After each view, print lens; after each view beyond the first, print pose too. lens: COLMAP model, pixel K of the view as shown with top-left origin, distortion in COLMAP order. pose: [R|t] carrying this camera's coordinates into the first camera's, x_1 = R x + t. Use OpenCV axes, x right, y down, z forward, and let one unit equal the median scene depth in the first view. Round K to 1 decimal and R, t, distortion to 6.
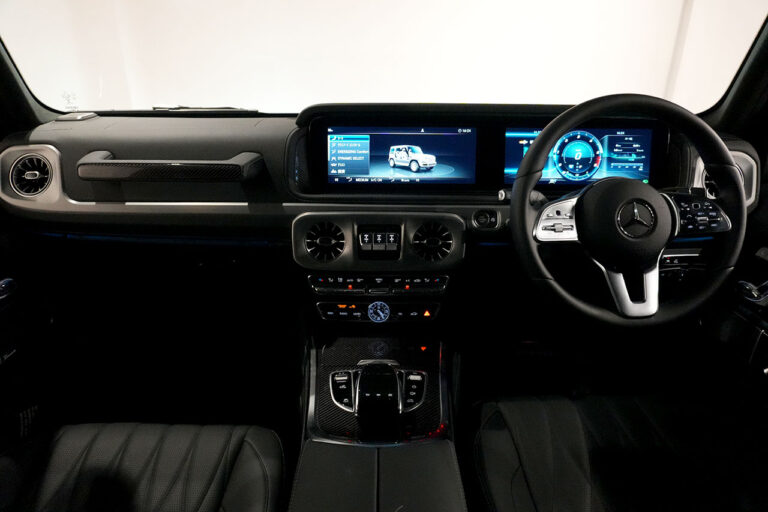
lens RADIAL K [[512.3, 0, 384.0], [0, 512.3, 256.0], [0, 0, 1]] dist [-0.006655, -0.001163]
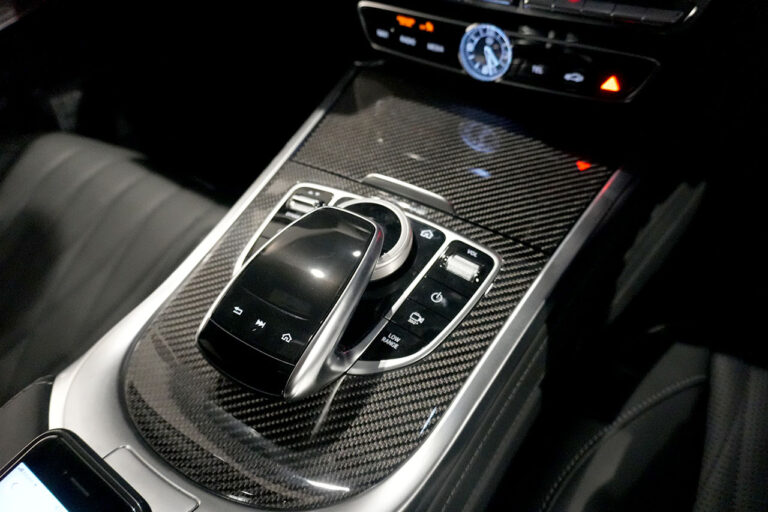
lens RADIAL K [[501.1, 0, 373.5], [0, 501.1, 257.7], [0, 0, 1]] dist [-0.002978, -0.000918]
pose [[0.837148, 0.362445, -0.409654, 0.137654], [-0.077387, 0.819893, 0.567263, 0.028660], [0.541474, -0.443181, 0.714420, 0.641098]]
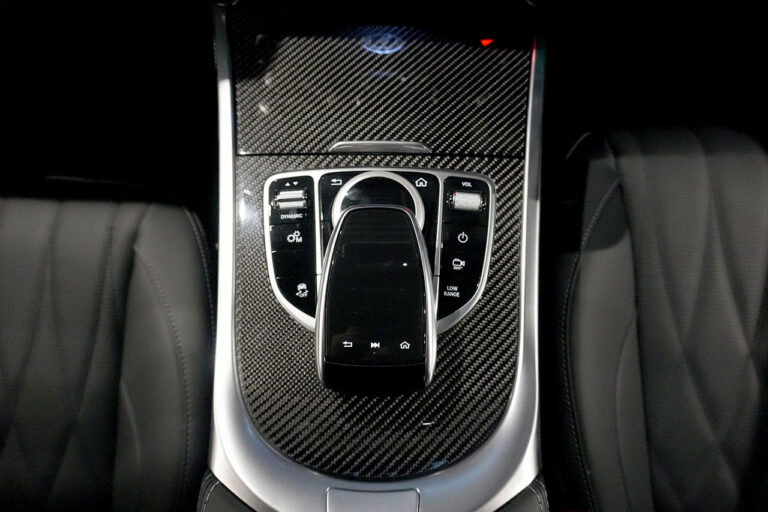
lens RADIAL K [[512.3, 0, 384.0], [0, 512.3, 256.0], [0, 0, 1]] dist [-0.006655, -0.001163]
pose [[0.999590, 0.017219, -0.022889, 0.003142], [0.008024, 0.598775, 0.800877, -0.064885], [0.027496, -0.800732, 0.598391, 0.642156]]
